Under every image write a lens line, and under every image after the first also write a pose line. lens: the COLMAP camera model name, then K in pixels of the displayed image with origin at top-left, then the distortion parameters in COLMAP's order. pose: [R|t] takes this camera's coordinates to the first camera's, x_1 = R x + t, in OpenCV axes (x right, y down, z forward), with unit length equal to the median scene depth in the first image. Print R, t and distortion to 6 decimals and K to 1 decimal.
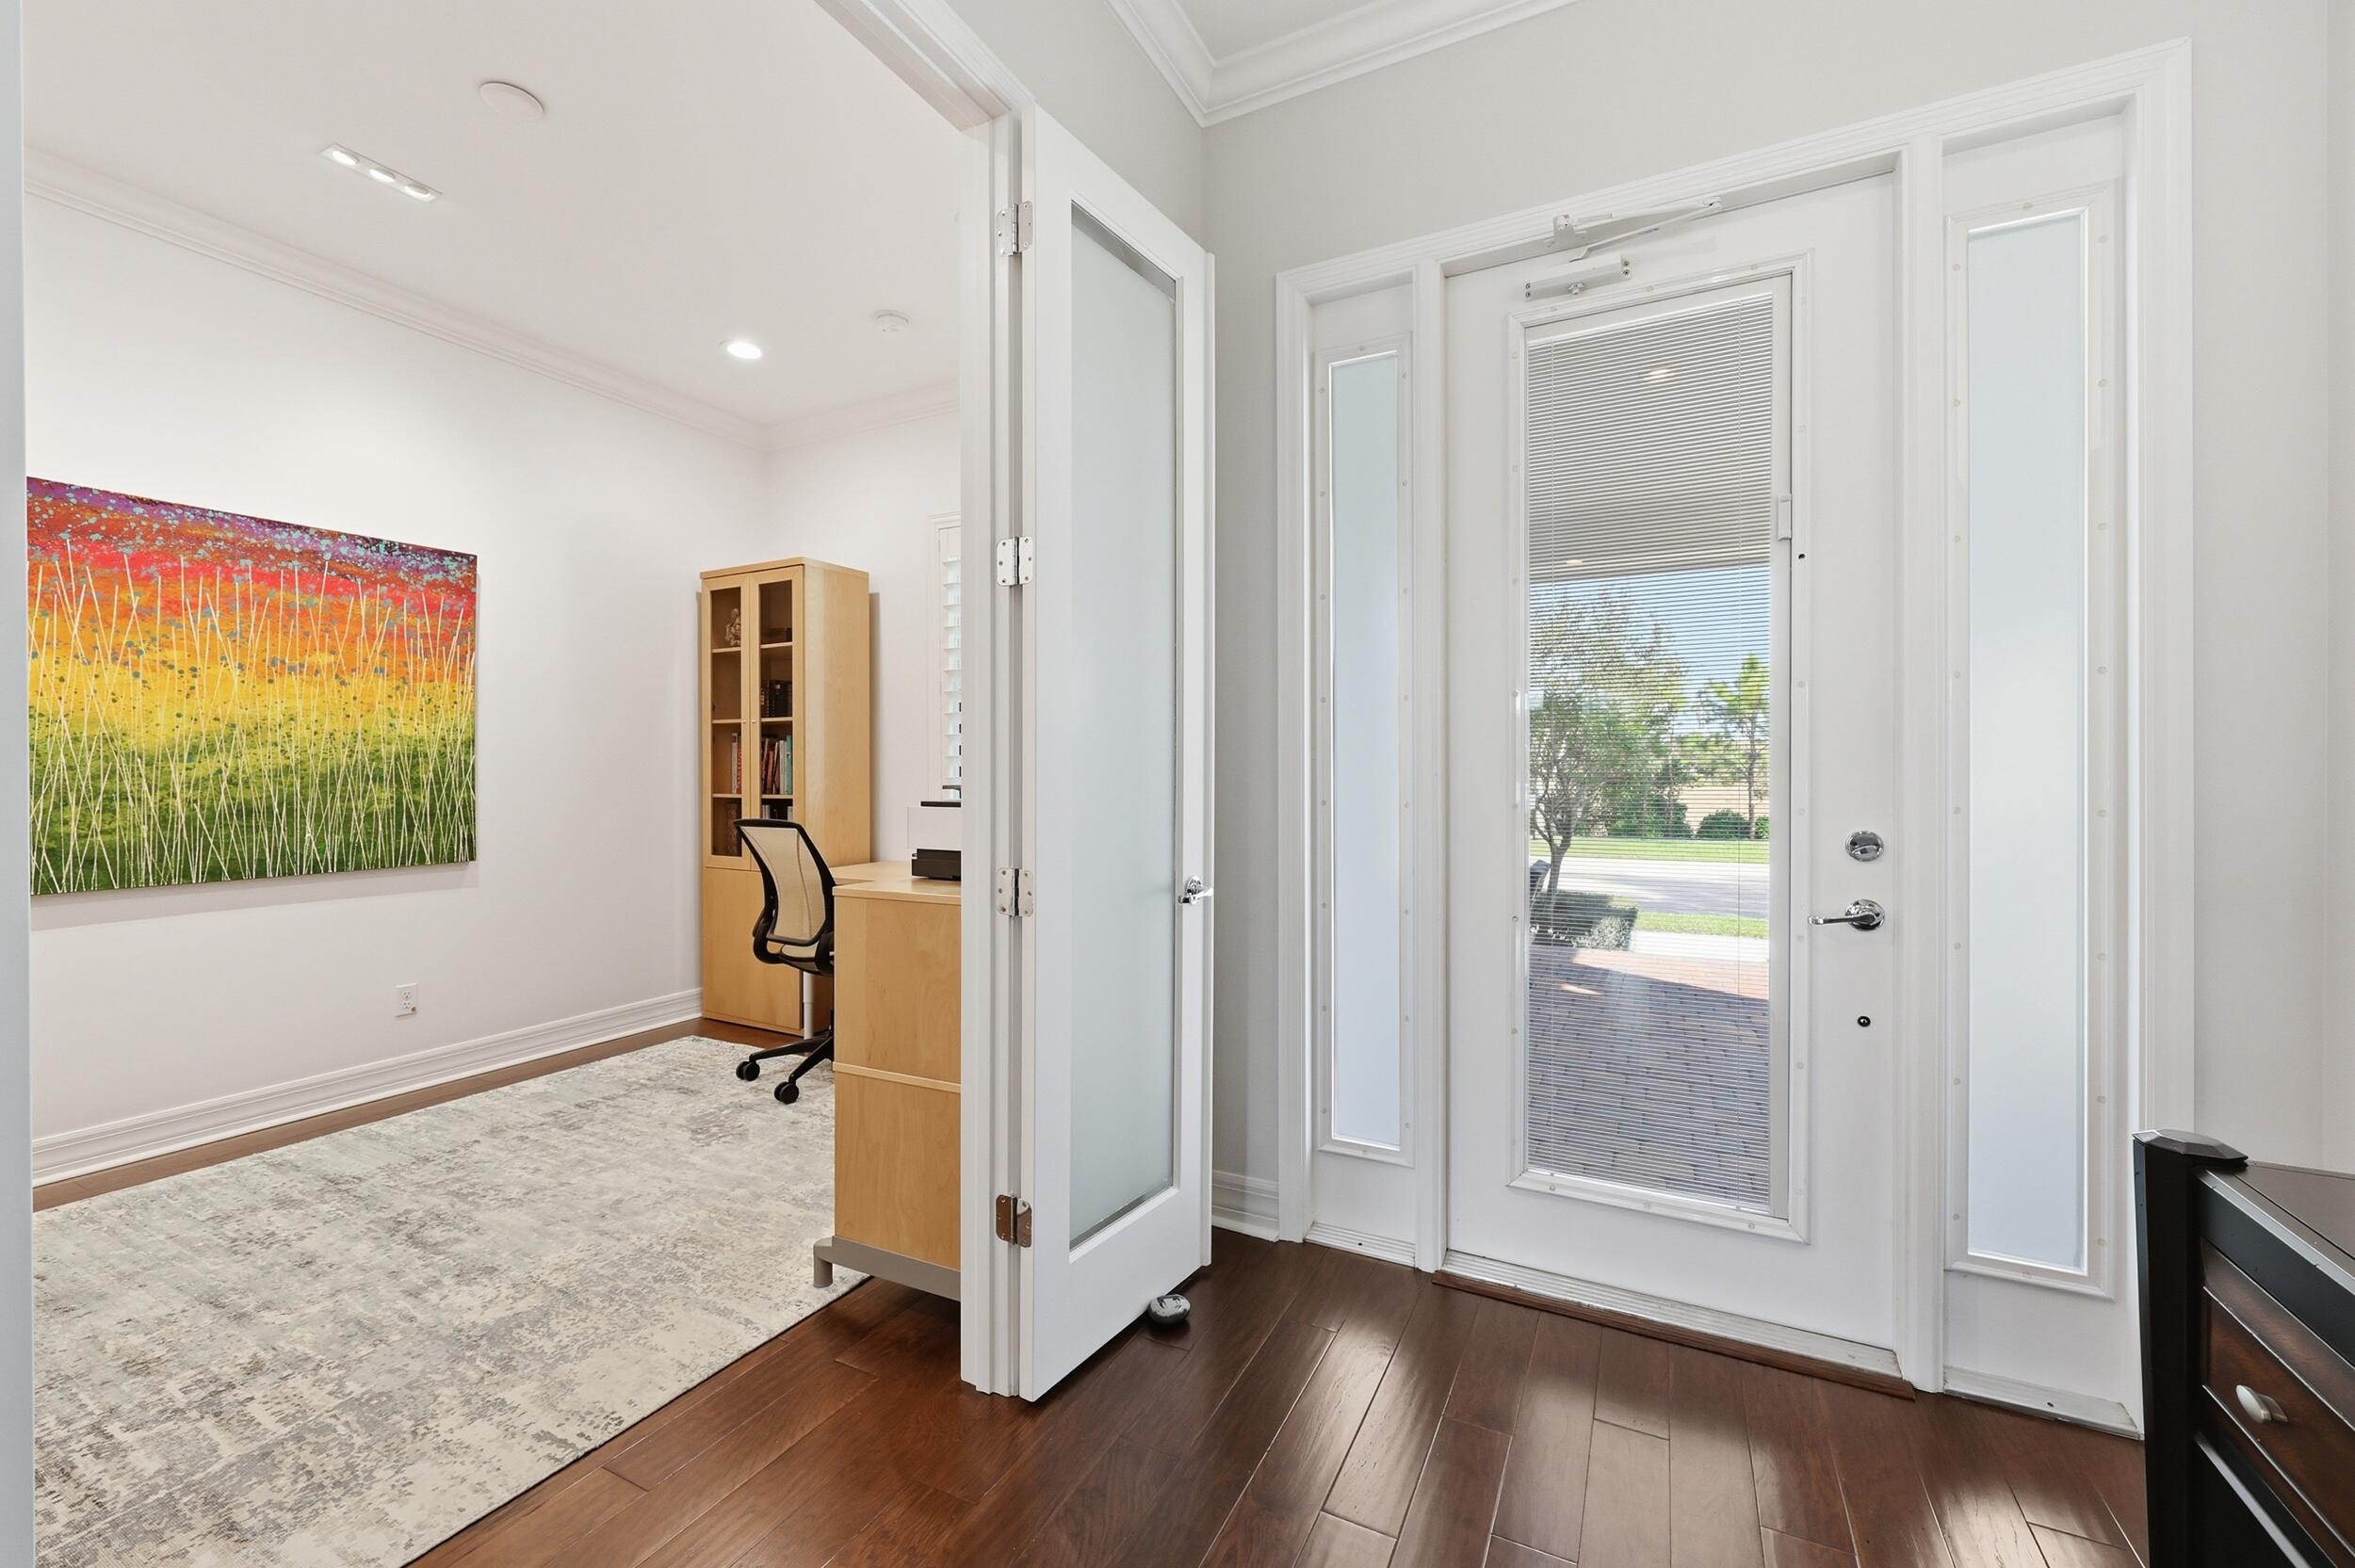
lens RADIAL K [[950.4, 0, 1188.7], [0, 950.4, 777.5], [0, 0, 1]] dist [-0.003517, 0.000706]
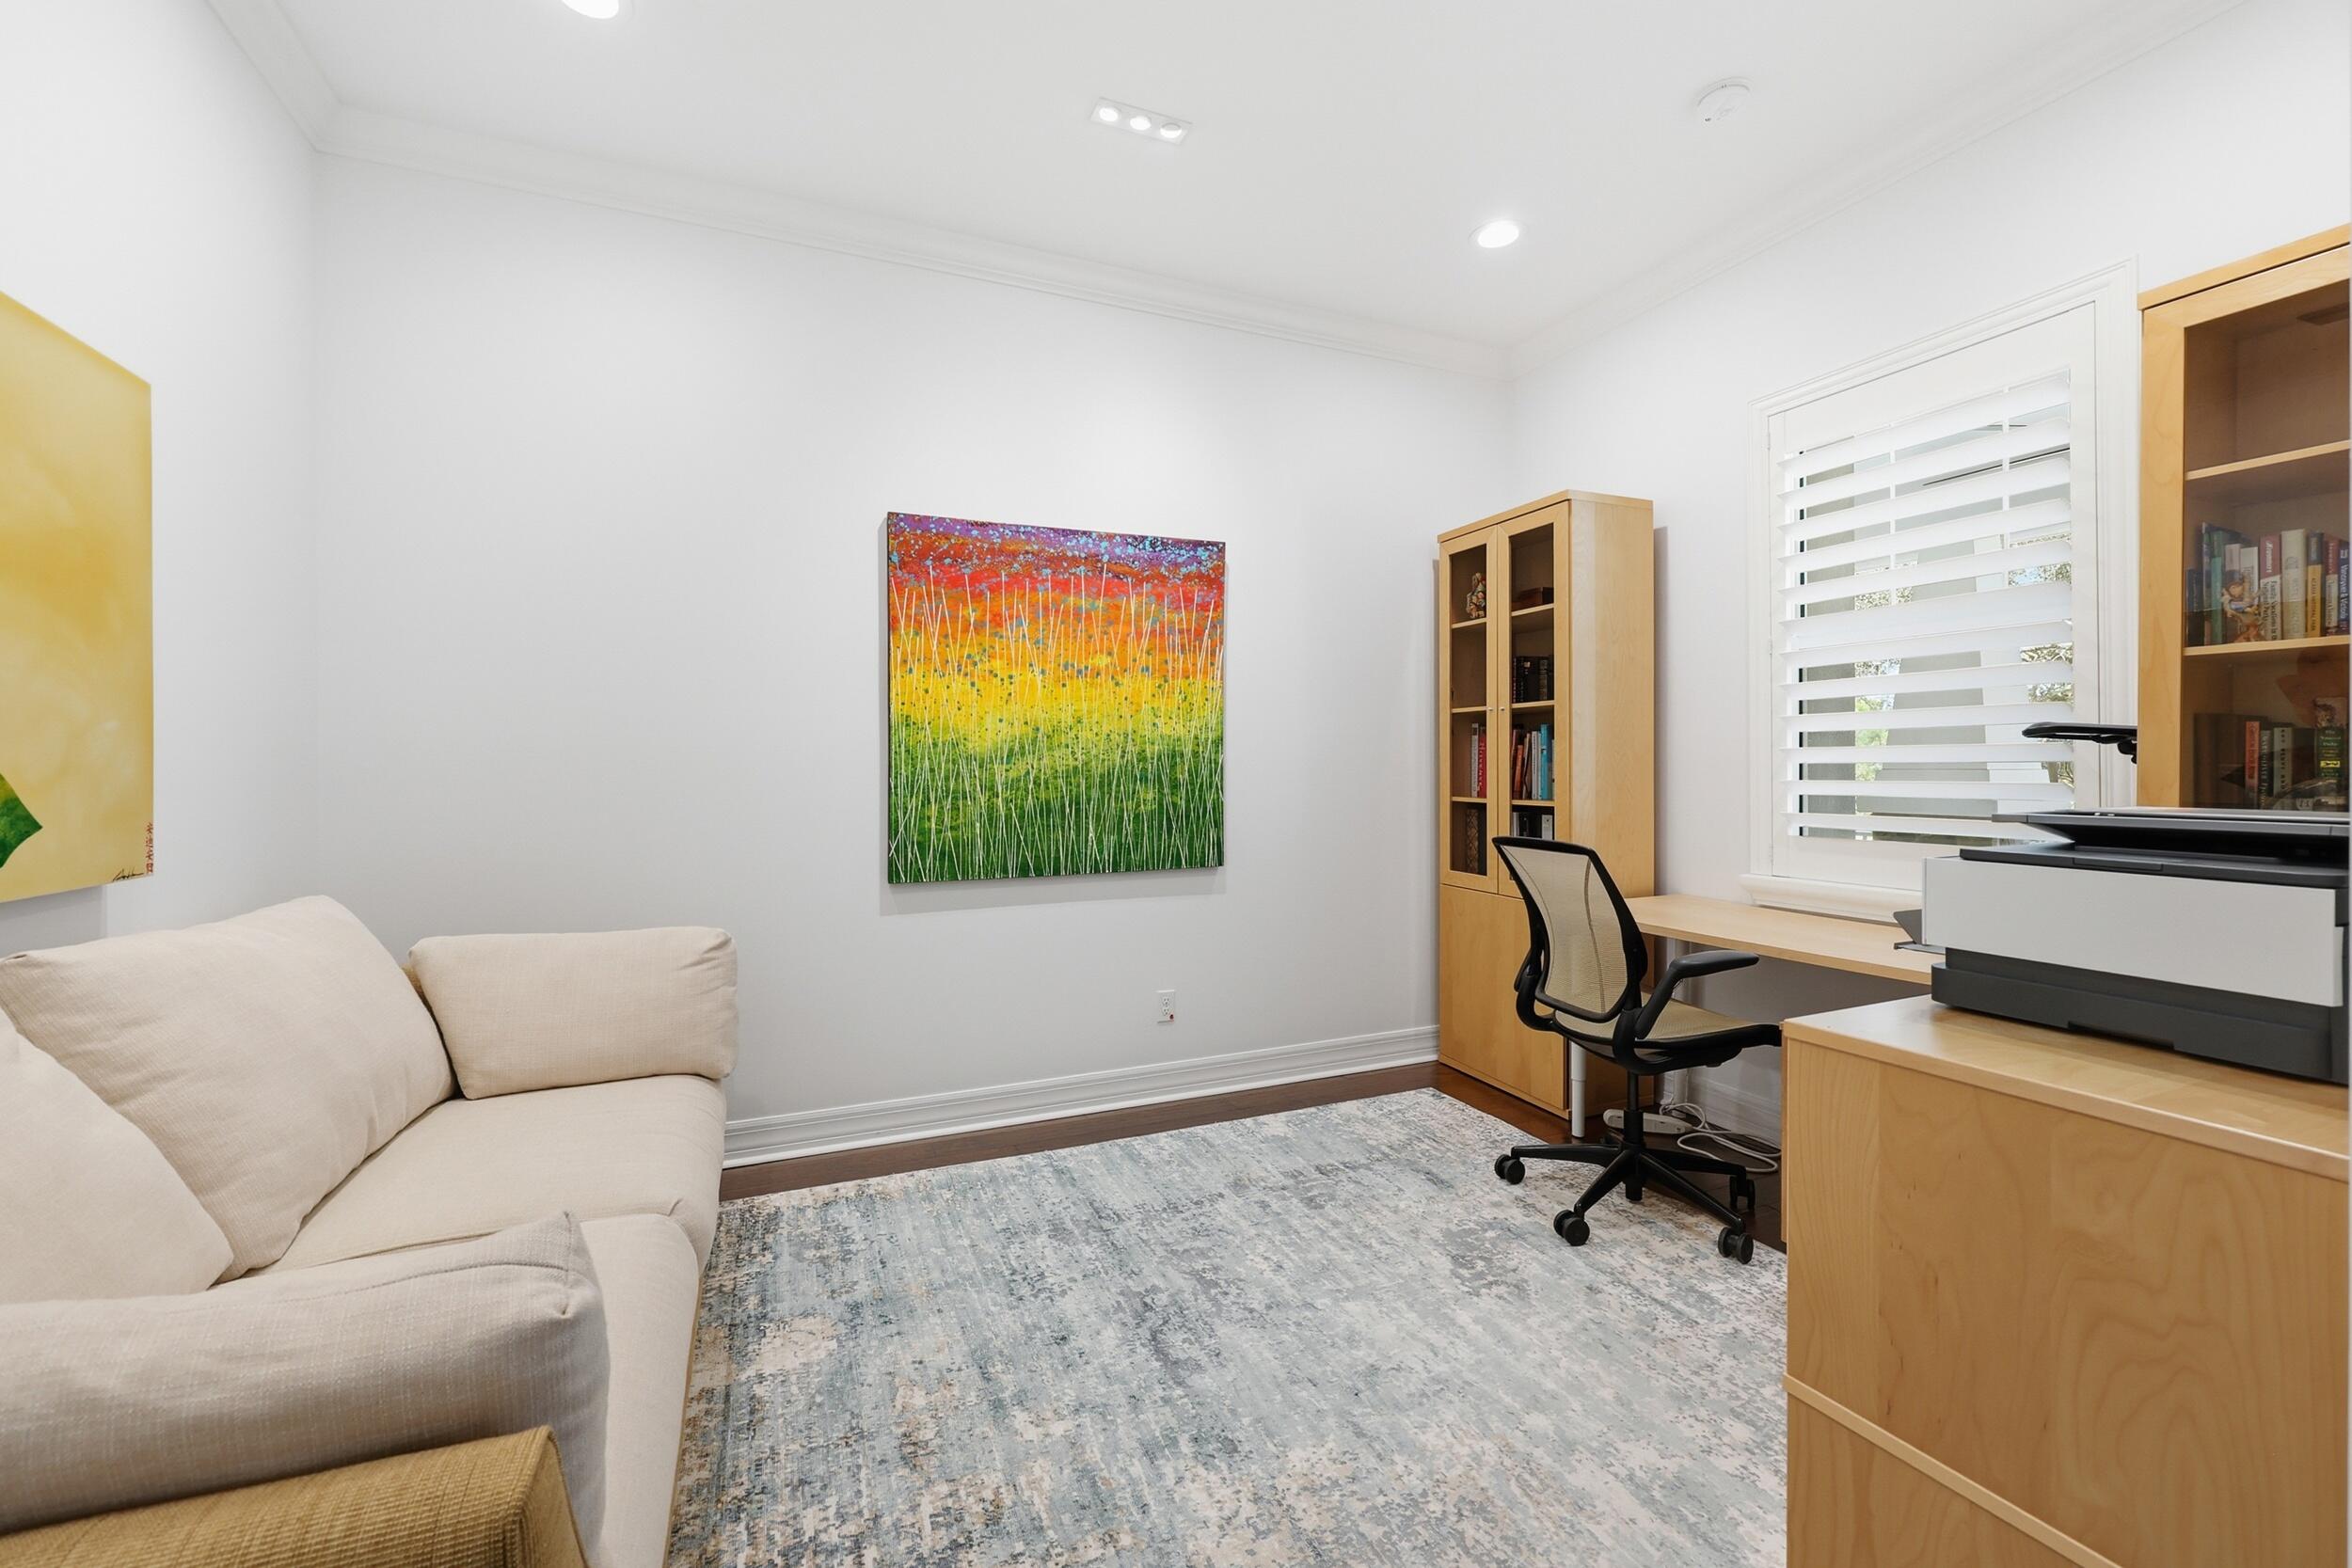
lens RADIAL K [[949.2, 0, 1178.9], [0, 949.2, 773.3], [0, 0, 1]] dist [-0.003517, 0.000706]
pose [[0.765568, 0.004729, -0.643337, -0.214056], [-0.002087, 0.999986, 0.004868, -0.011116], [0.643351, -0.002384, 0.765567, 0.298600]]
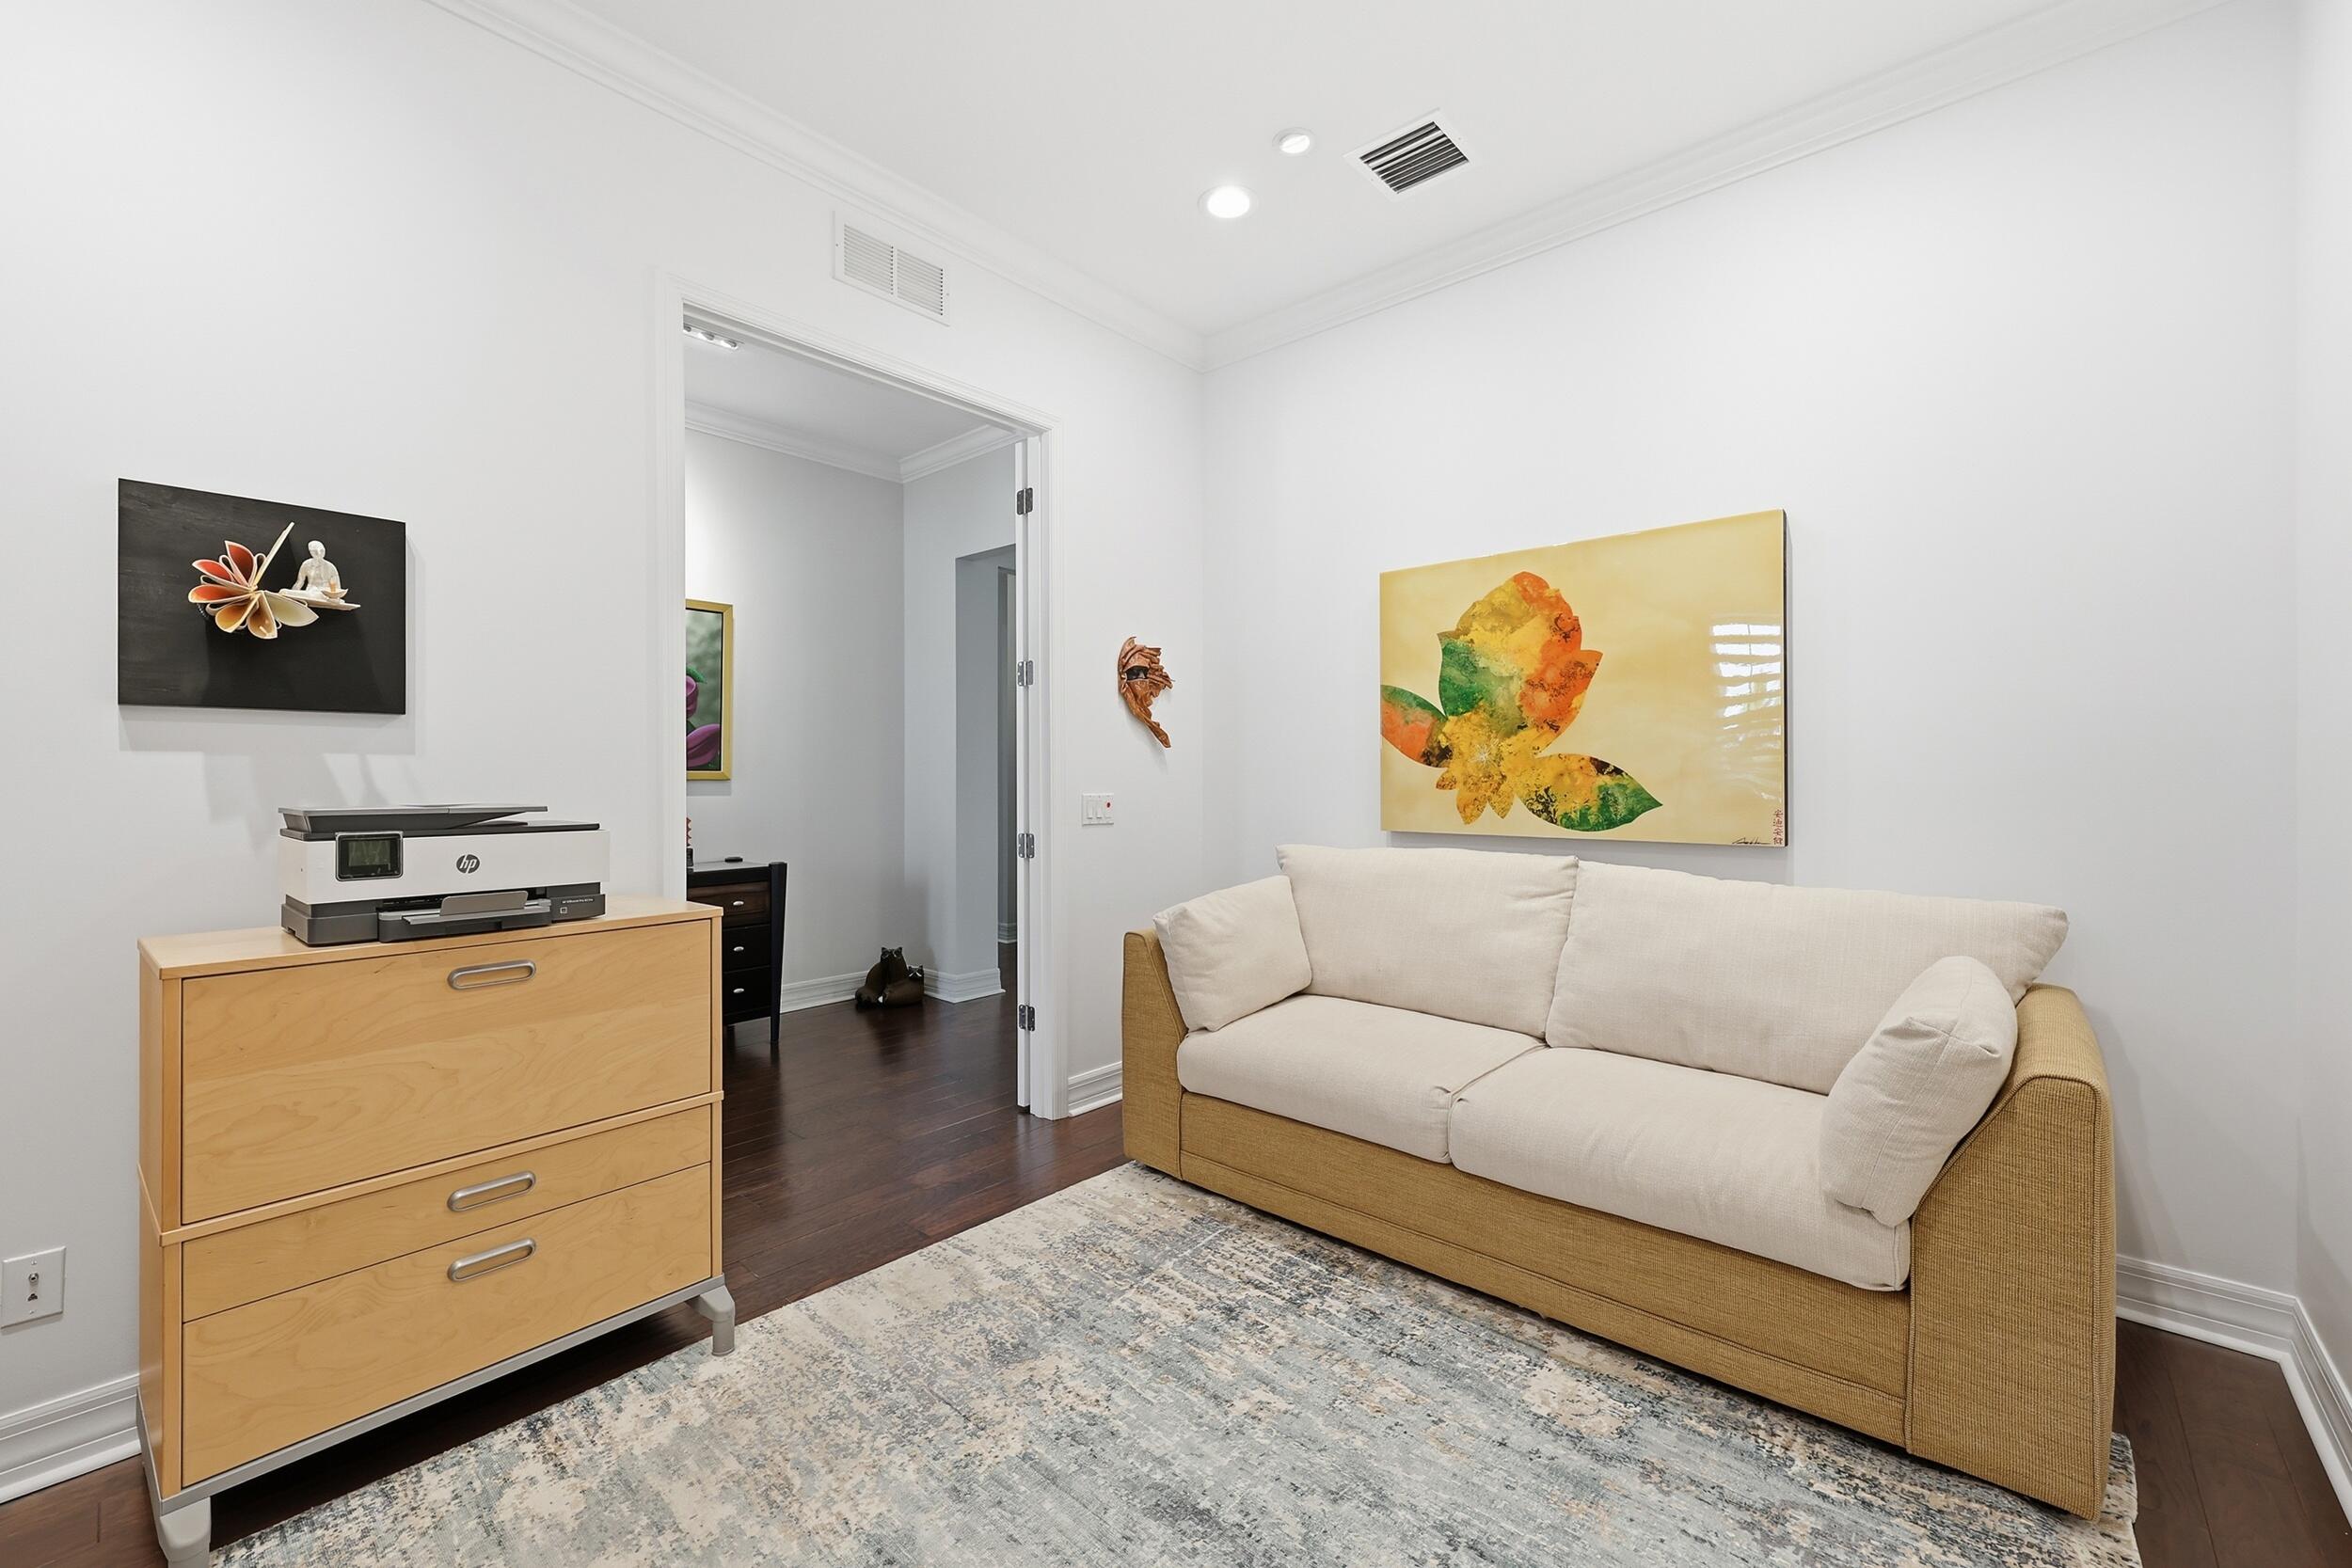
lens RADIAL K [[949.2, 0, 1164.1], [0, 949.2, 777.1], [0, 0, 1]] dist [-0.003517, 0.000706]
pose [[-0.963597, 0.001909, 0.267351, -0.747045], [0.003531, 0.999978, 0.005586, -0.012588], [-0.267335, 0.006326, -0.963583, 1.270441]]
